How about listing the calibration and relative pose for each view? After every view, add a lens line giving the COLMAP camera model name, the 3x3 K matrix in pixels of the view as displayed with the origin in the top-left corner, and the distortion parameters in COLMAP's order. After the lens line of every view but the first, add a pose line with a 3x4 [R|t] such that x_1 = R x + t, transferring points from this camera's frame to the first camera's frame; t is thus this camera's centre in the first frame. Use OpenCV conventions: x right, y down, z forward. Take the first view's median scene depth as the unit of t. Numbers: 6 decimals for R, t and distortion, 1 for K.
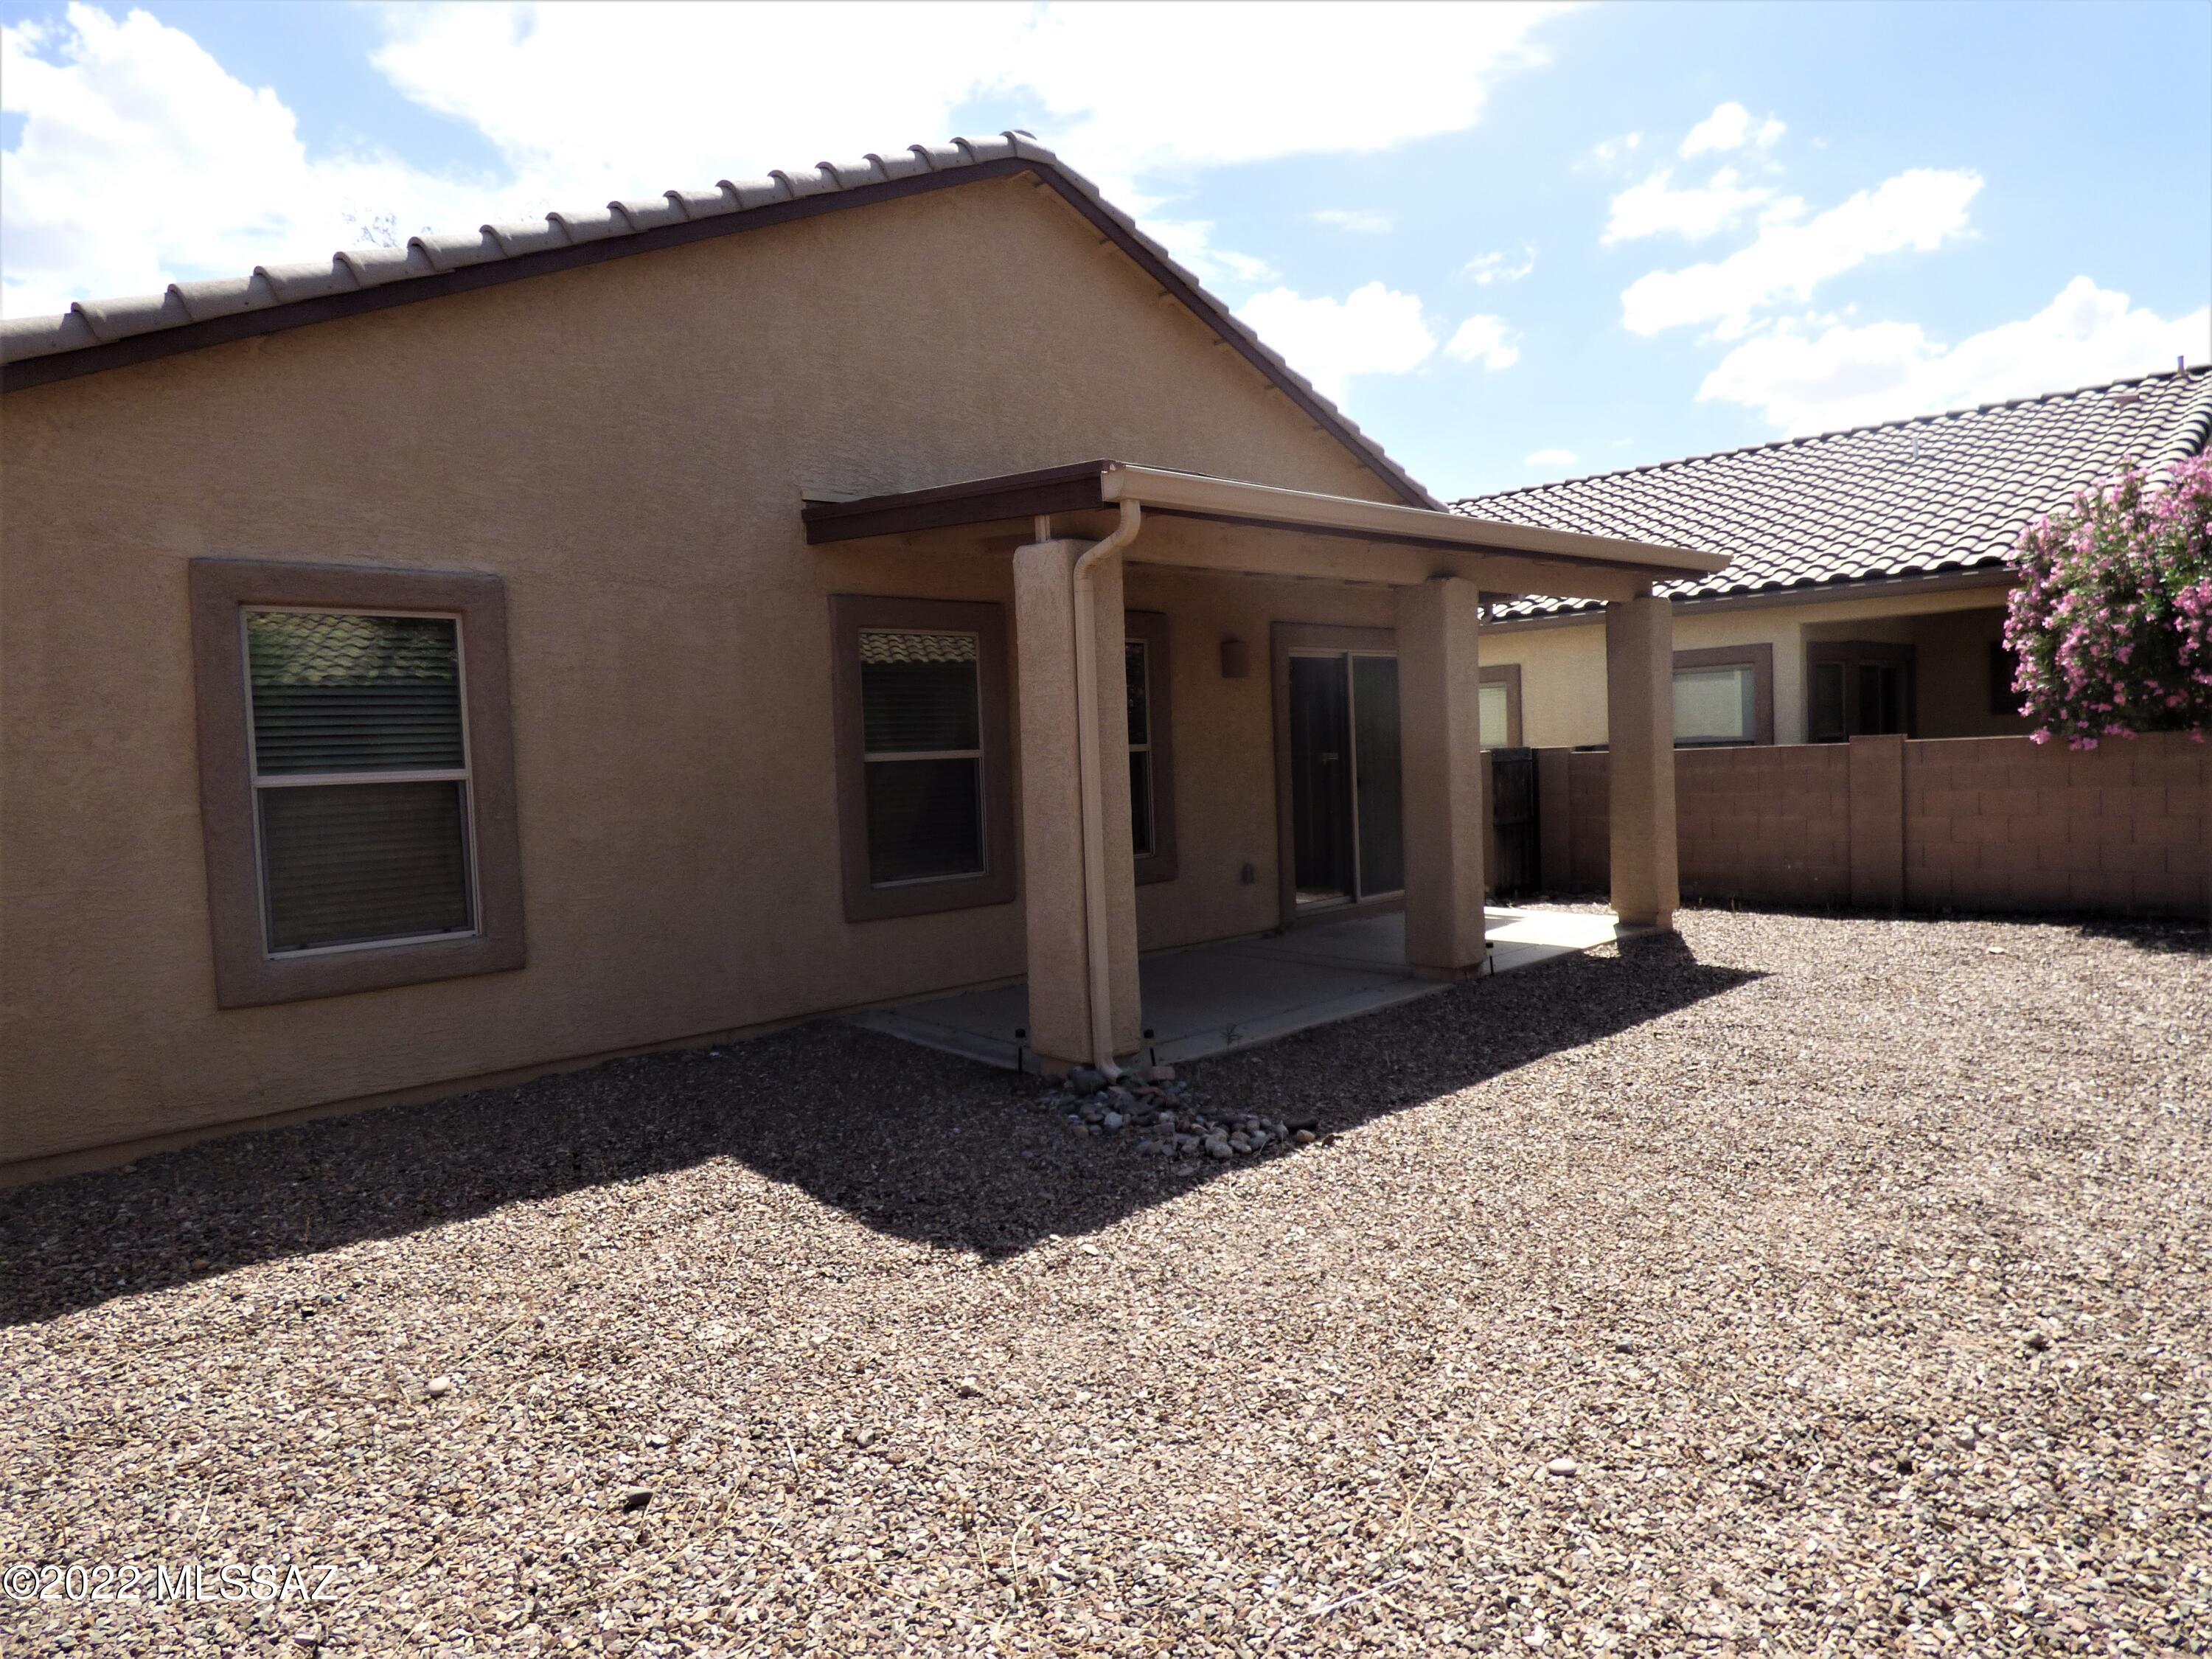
lens RADIAL K [[1364.5, 0, 1126.4], [0, 1364.5, 812.1], [0, 0, 1]] dist [-0.015383, -0.001914]
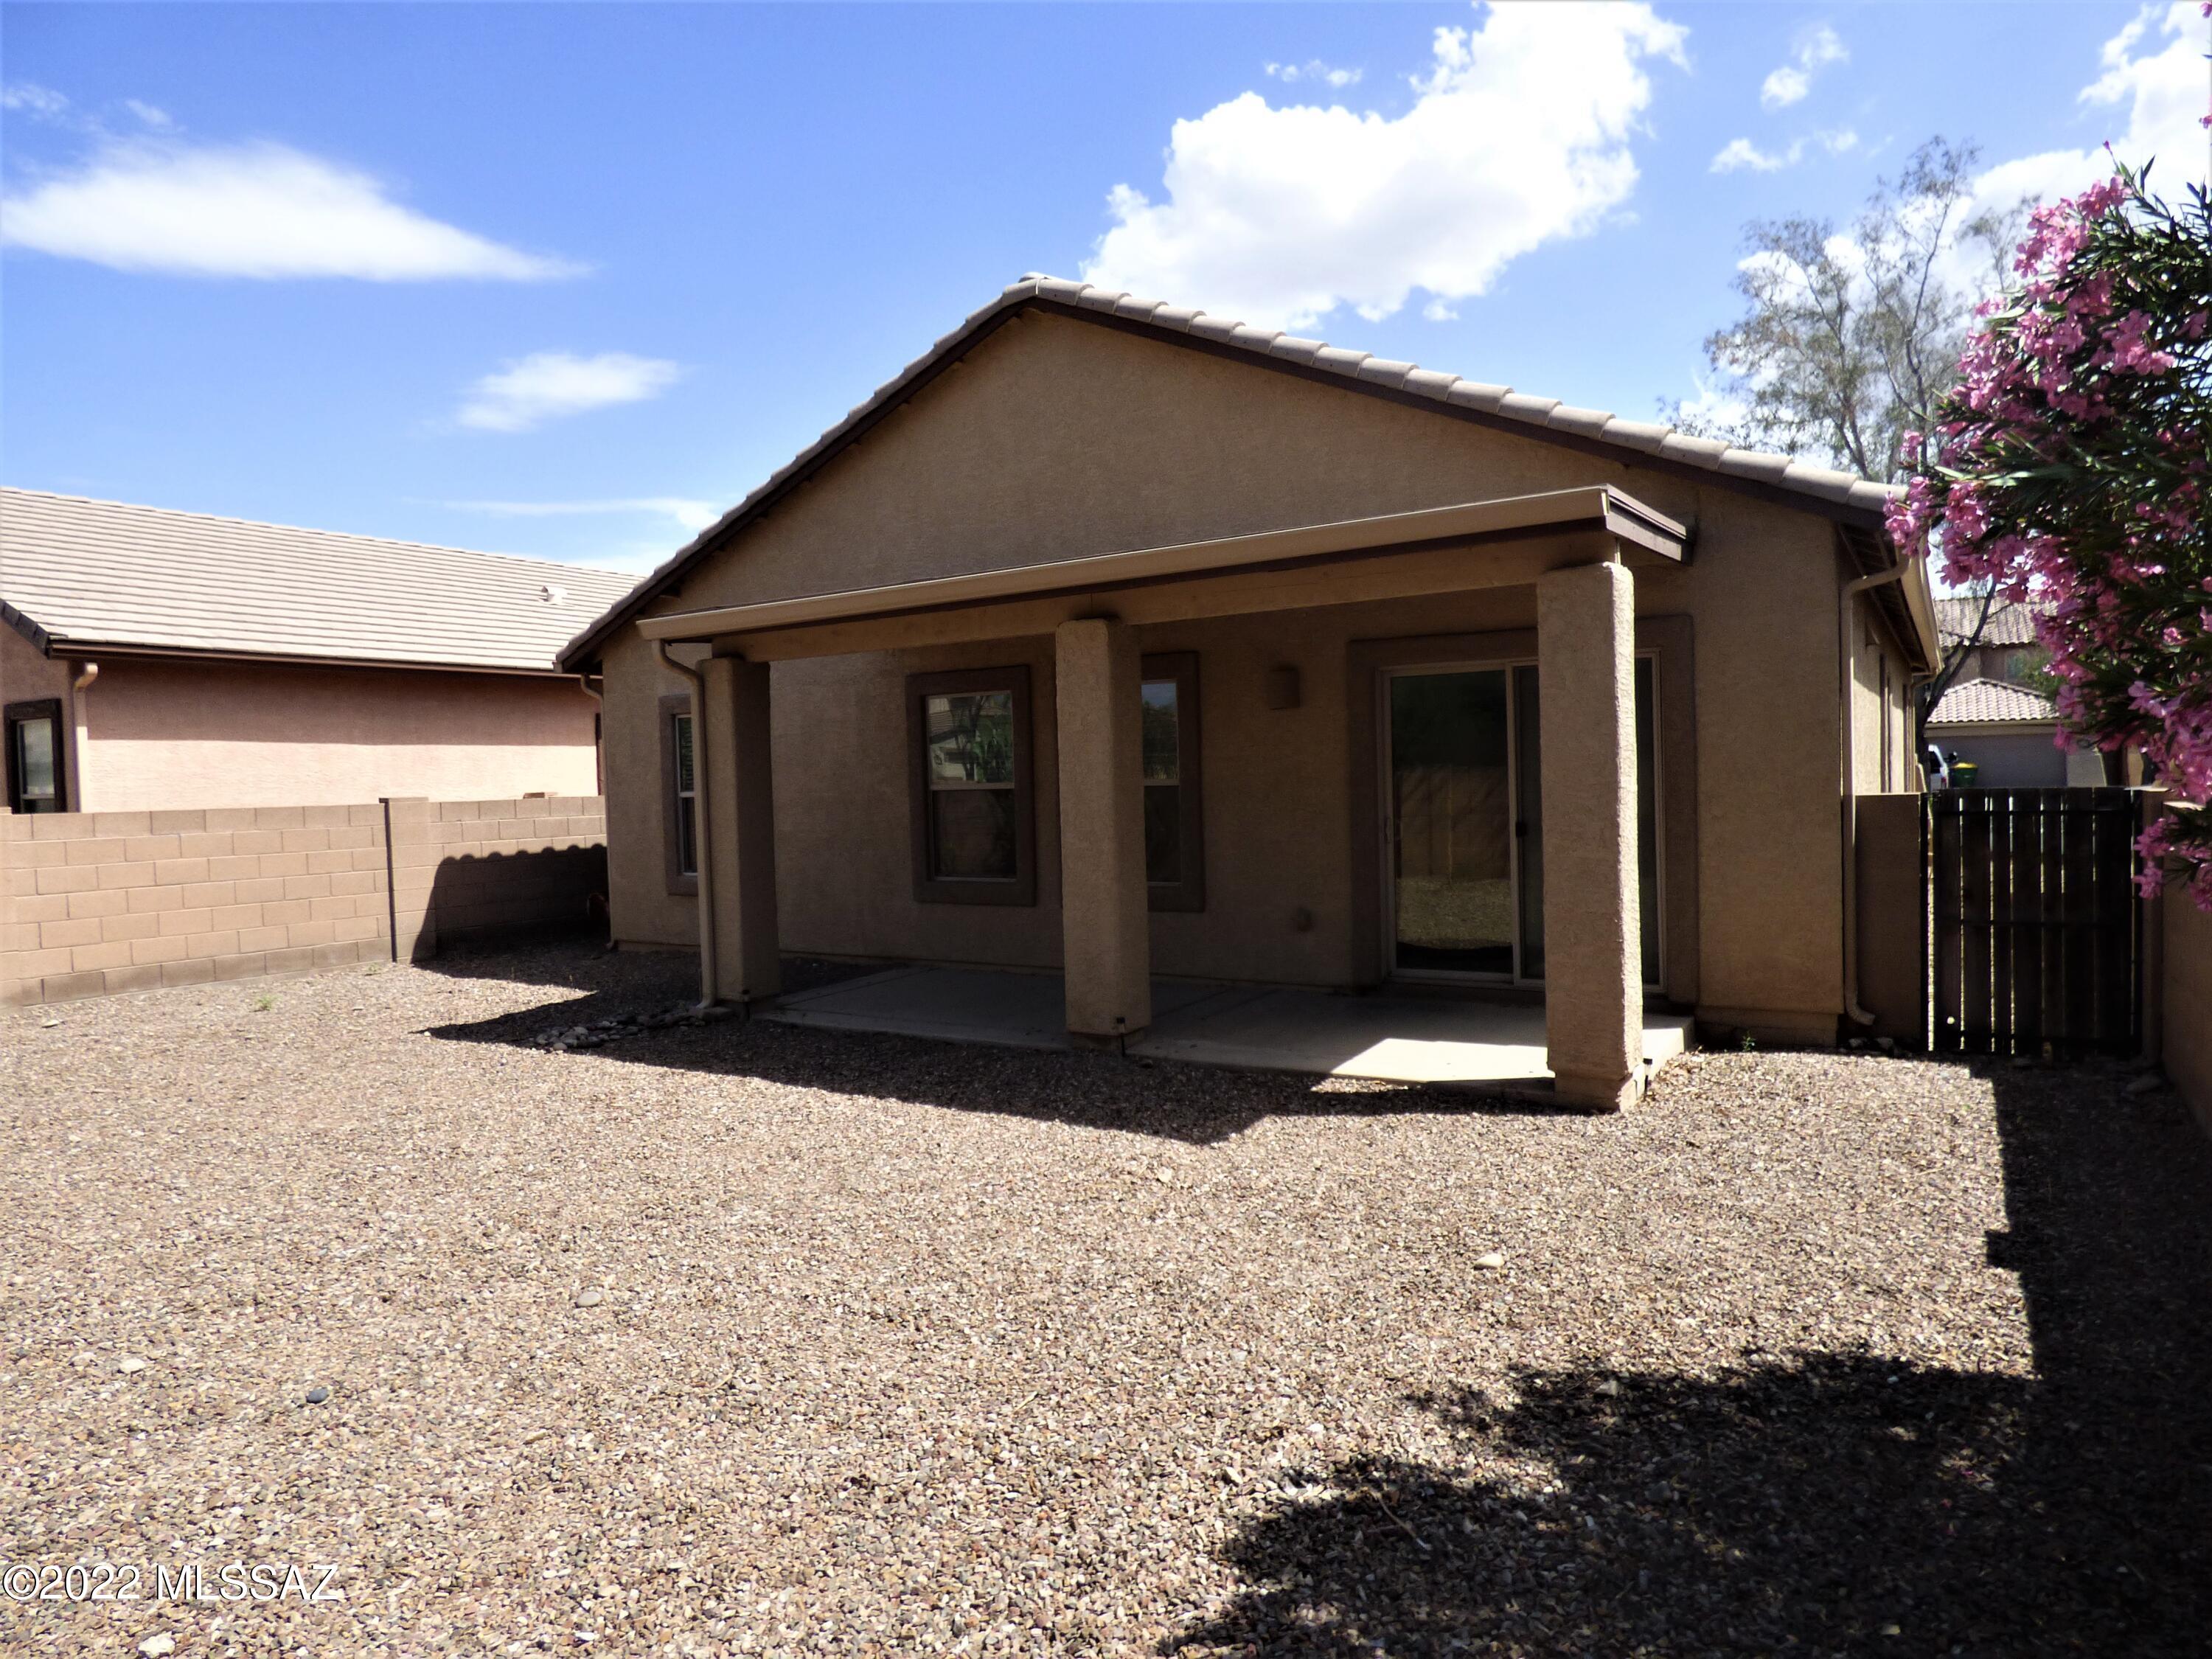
lens RADIAL K [[1364.5, 0, 1126.4], [0, 1364.5, 812.1], [0, 0, 1]] dist [-0.015383, -0.001914]
pose [[0.259246, 0.058175, -0.964058, 1.086048], [-0.021147, 0.998287, 0.054554, -0.085483], [0.965580, 0.006244, 0.260032, 0.729933]]
